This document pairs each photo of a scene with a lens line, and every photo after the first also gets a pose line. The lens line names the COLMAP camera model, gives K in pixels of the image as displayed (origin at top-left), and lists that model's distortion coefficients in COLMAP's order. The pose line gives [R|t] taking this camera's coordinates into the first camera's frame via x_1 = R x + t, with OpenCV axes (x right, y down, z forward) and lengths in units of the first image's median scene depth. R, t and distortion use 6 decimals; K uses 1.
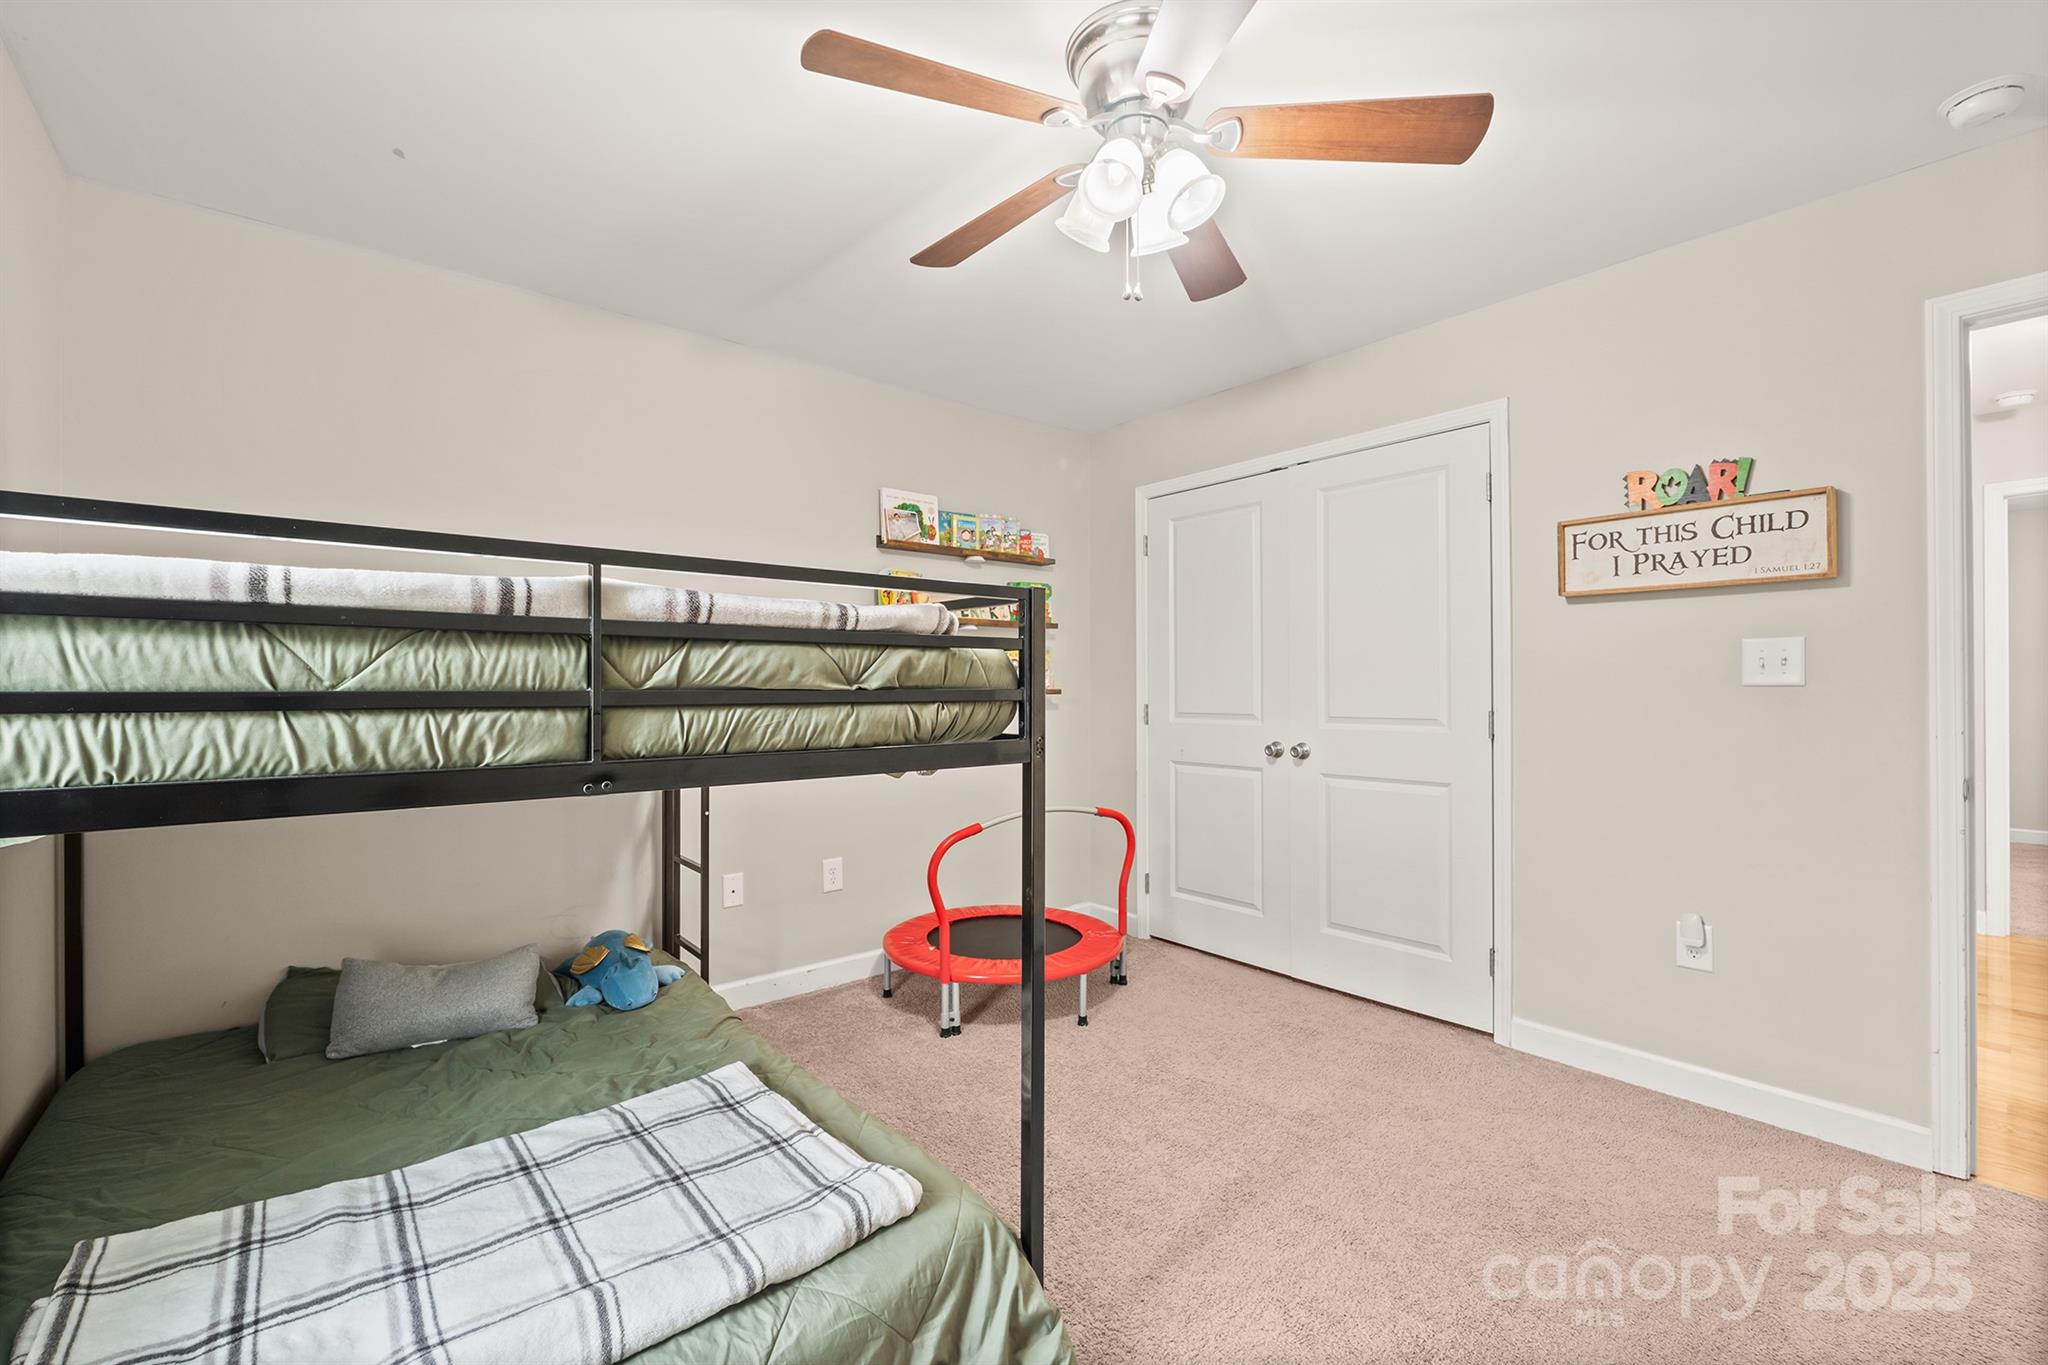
lens RADIAL K [[884.4, 0, 1024.0], [0, 884.4, 682.5], [0, 0, 1]] dist [-0.000251, -0.000009]
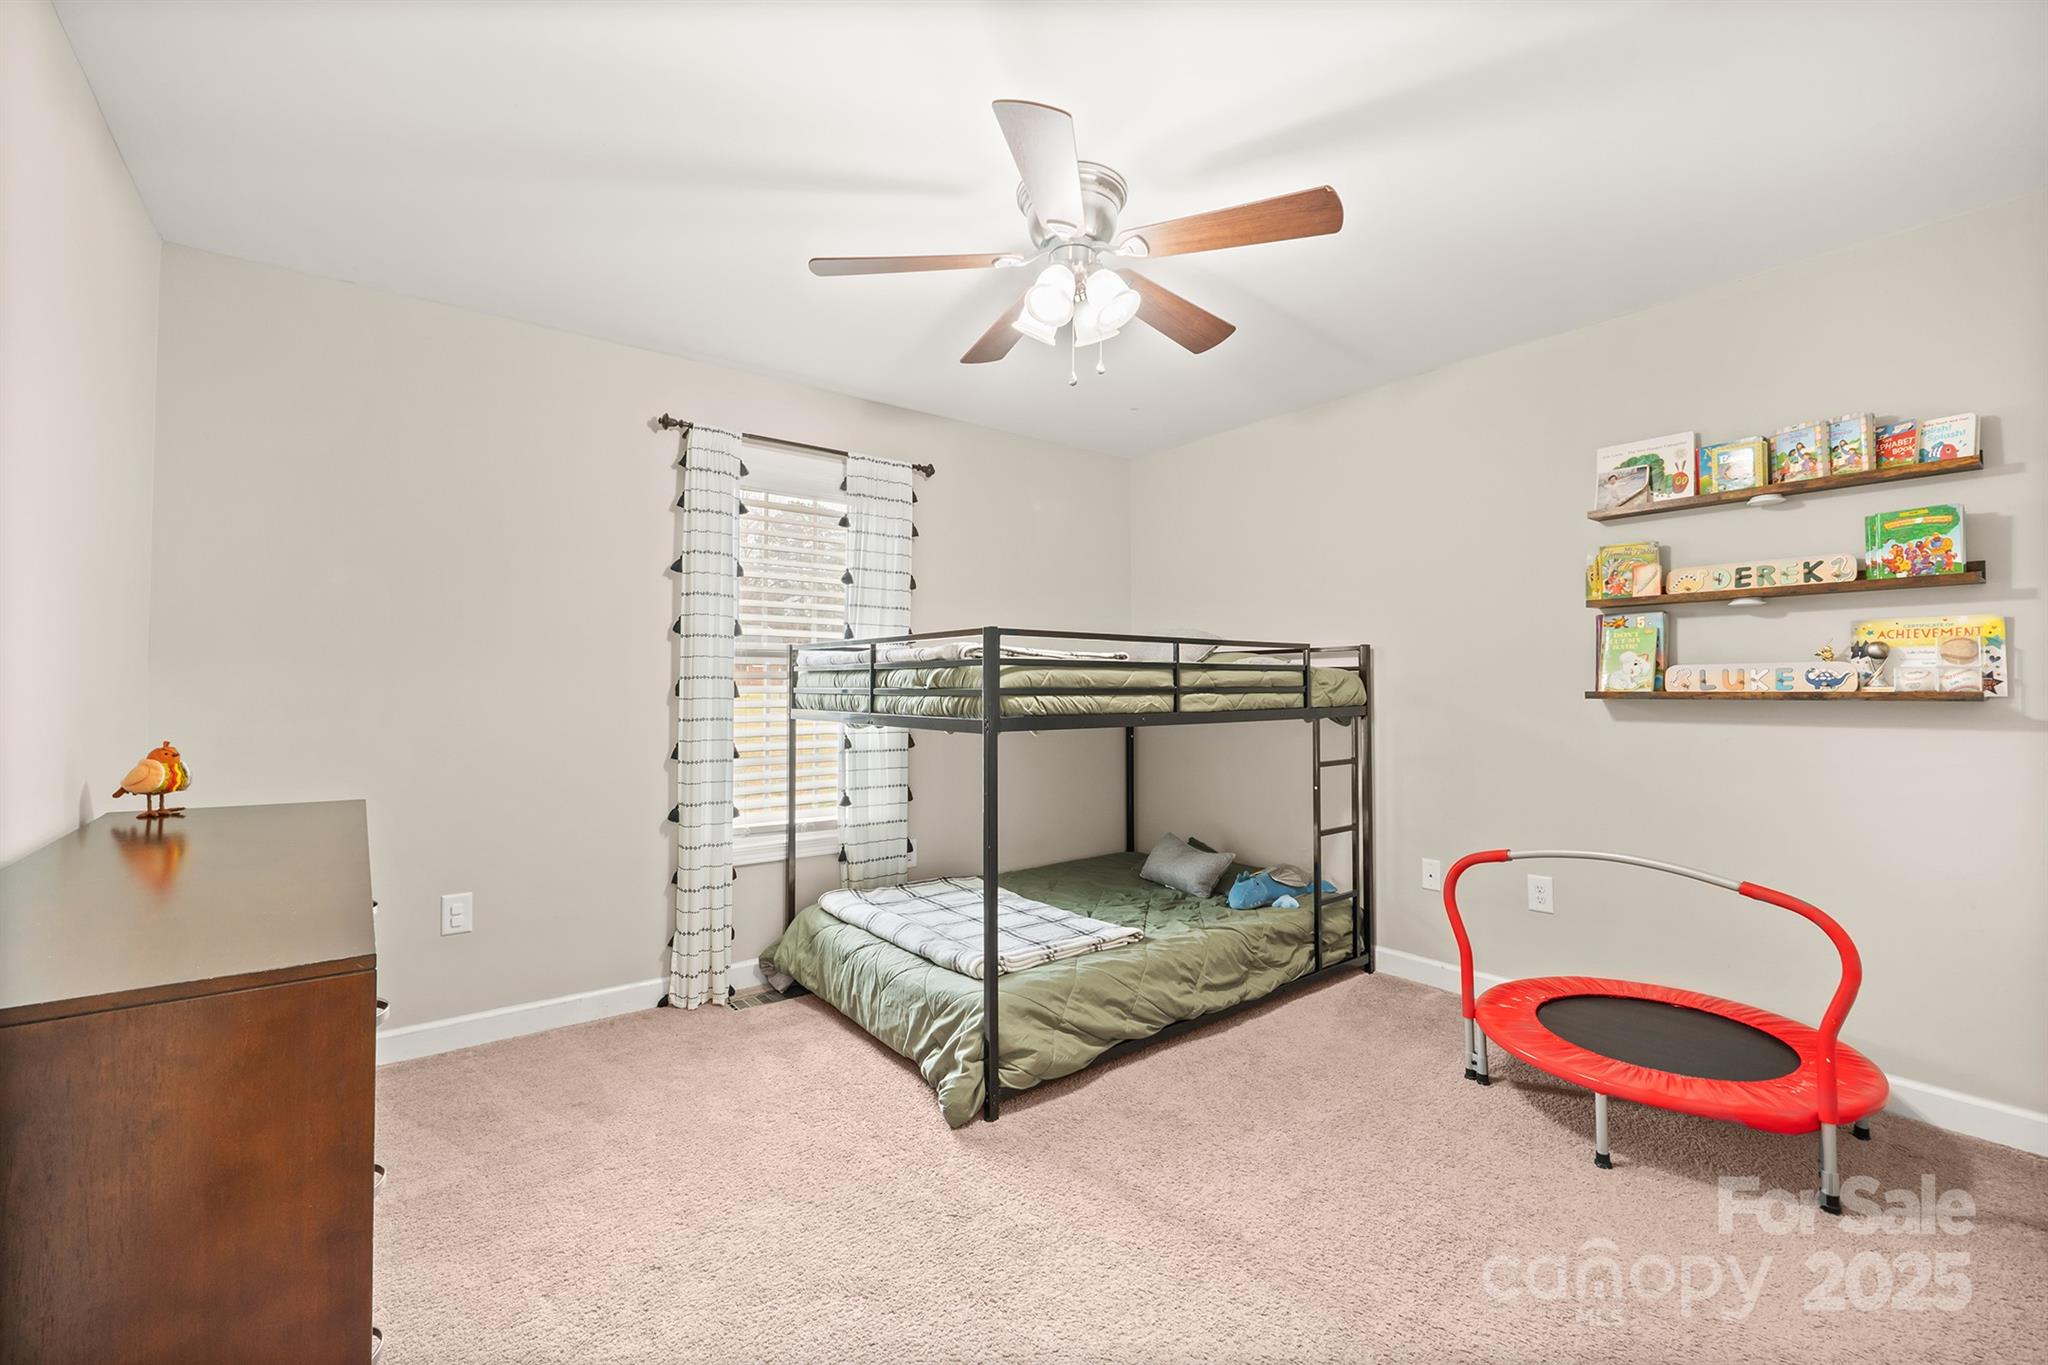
lens RADIAL K [[870.9, 0, 1019.8], [0, 870.9, 685.5], [0, 0, 1]] dist [-0.000679, -0.000022]
pose [[-0.064079, -0.000785, -0.997944, 1.162527], [0.002677, 0.999996, -0.000959, 0.002707], [0.997941, -0.002733, -0.064077, 0.852645]]
